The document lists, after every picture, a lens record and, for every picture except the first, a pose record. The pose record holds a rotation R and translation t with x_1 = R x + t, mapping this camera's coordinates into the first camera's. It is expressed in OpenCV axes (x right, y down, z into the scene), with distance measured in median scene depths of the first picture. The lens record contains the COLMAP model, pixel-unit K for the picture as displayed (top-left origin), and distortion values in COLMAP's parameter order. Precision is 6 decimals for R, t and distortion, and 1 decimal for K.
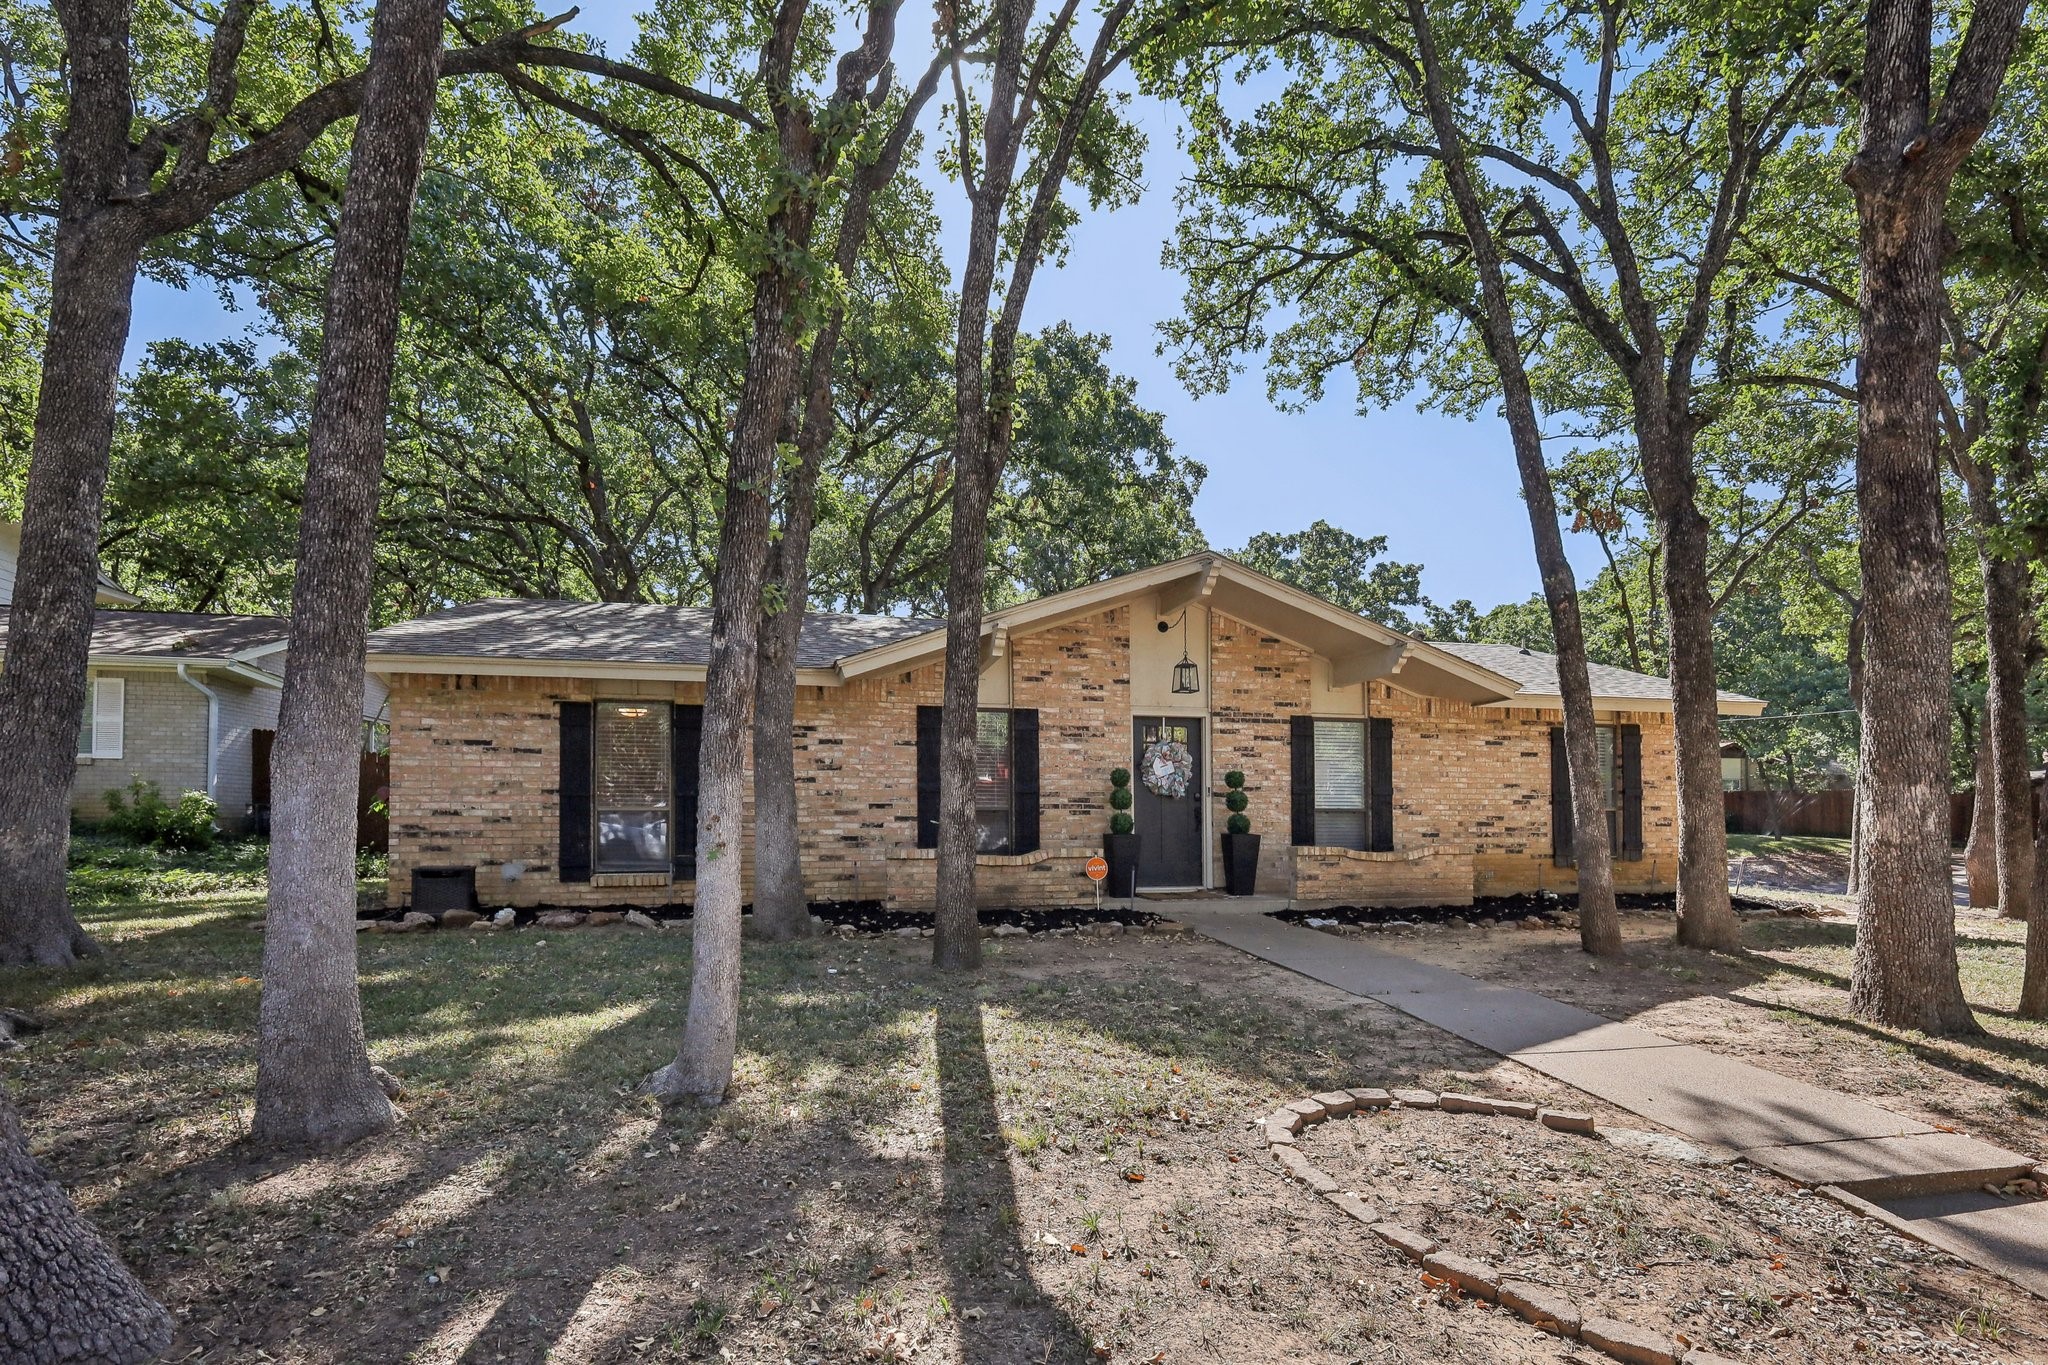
lens RADIAL K [[915.1, 0, 958.1], [0, 915.1, 680.2], [0, 0, 1]] dist [0.003904, -0.000267]
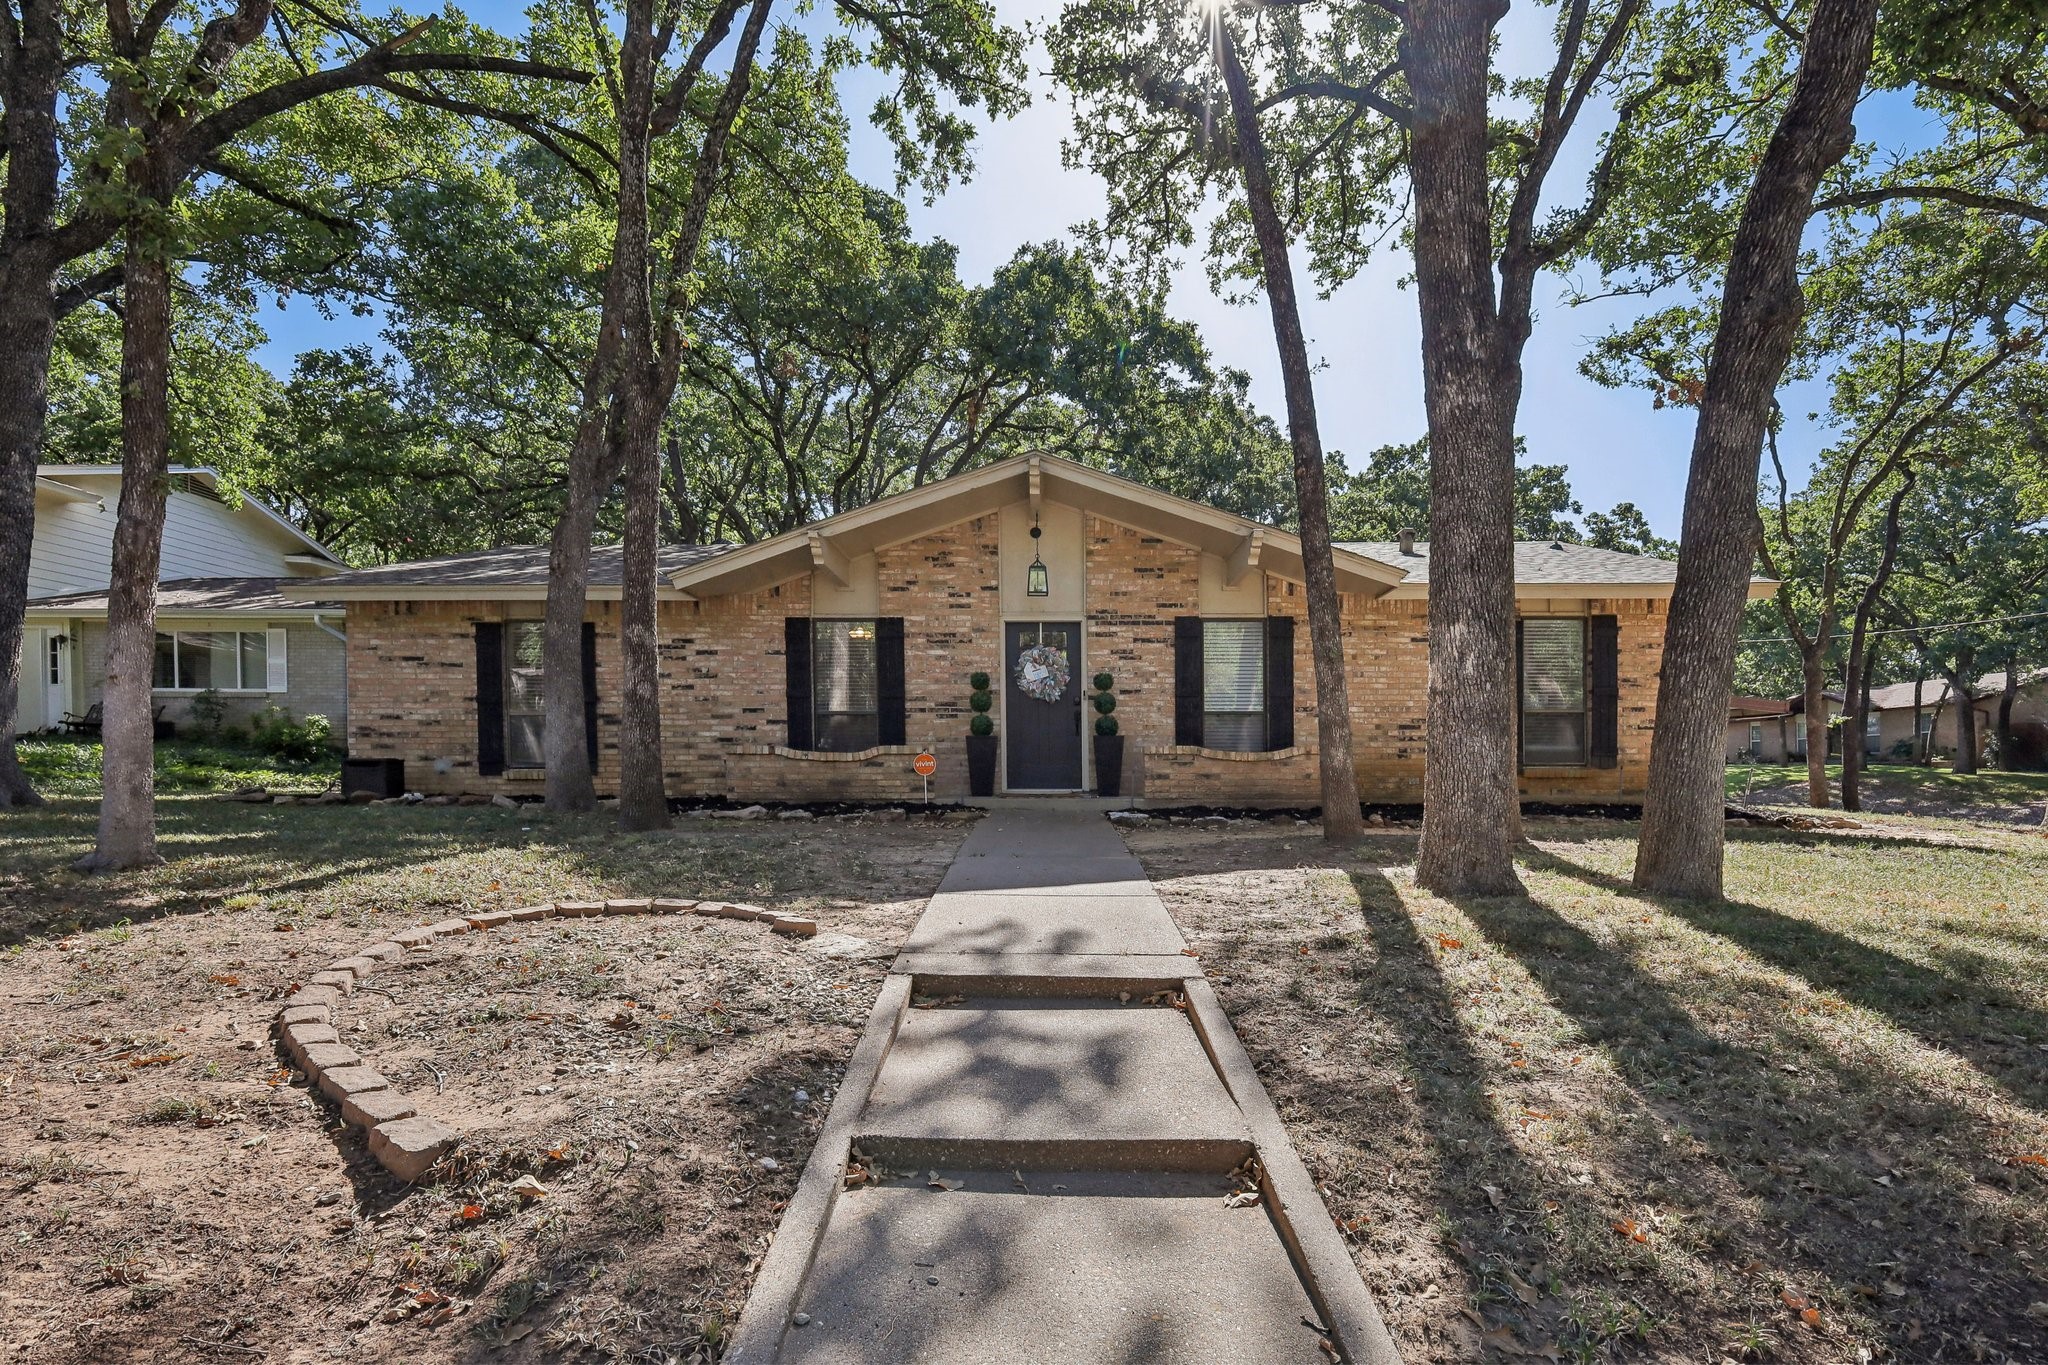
lens RADIAL K [[913.5, 0, 1025.2], [0, 913.5, 671.8], [0, 0, 1]] dist [0.001208, -0.000024]
pose [[0.974056, -0.025350, -0.224884, 0.442323], [0.034163, 0.998790, 0.035387, 0.059708], [0.223715, -0.042151, 0.973743, 0.014582]]
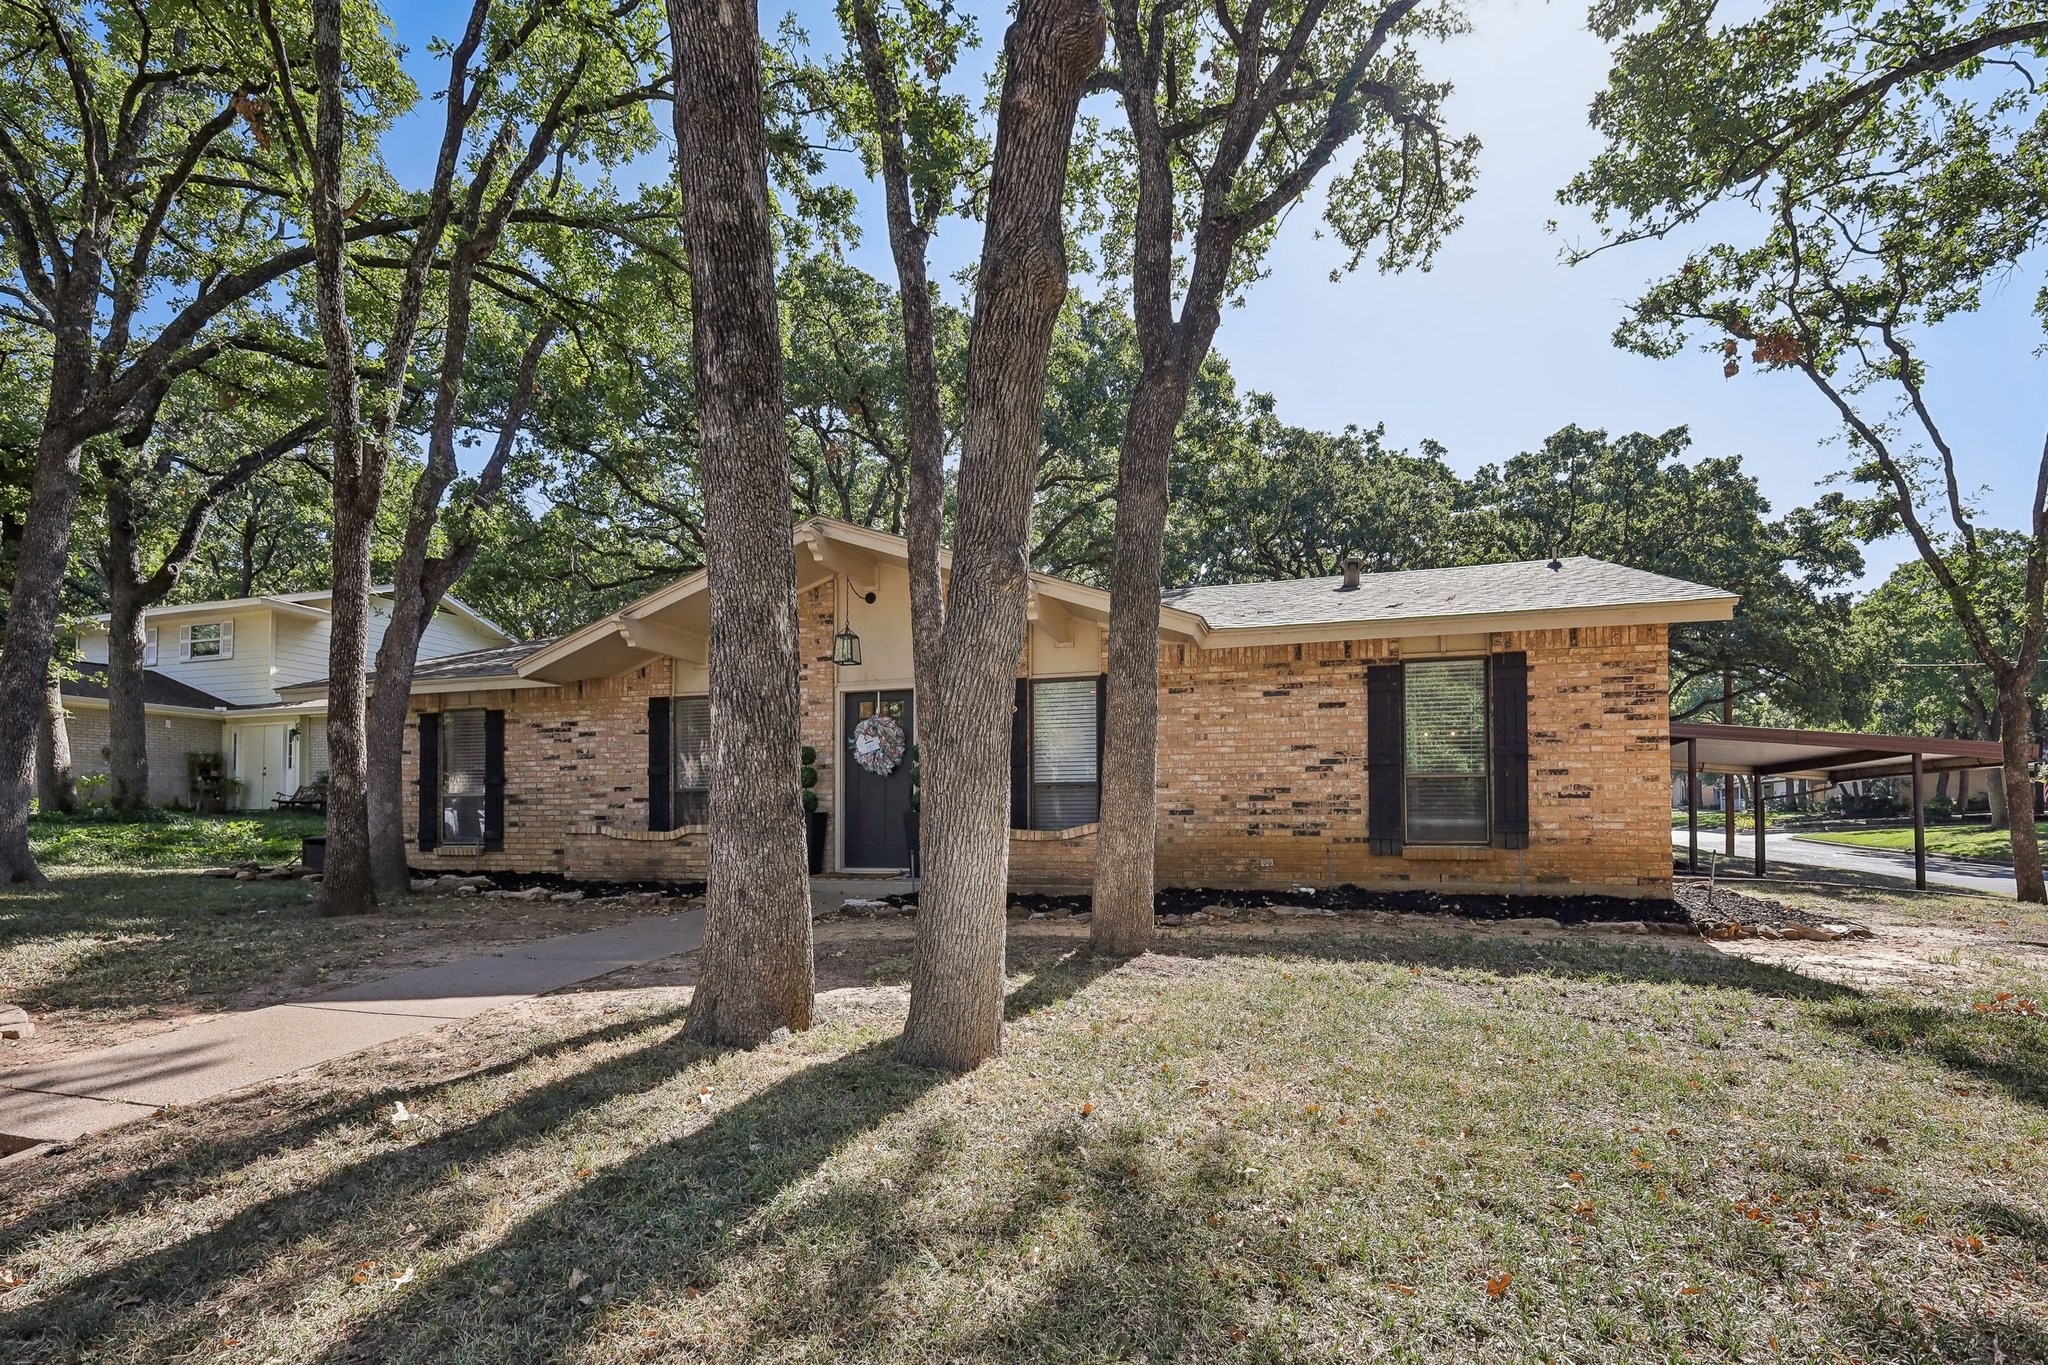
lens RADIAL K [[917.9, 0, 1088.6], [0, 917.9, 694.0], [0, 0, 1]] dist [0.001886, -0.000068]
pose [[0.875437, -0.072340, -0.477887, 0.893187], [0.075699, 0.997055, -0.012256, 0.072786], [0.477367, -0.025446, 0.878336, 0.266168]]
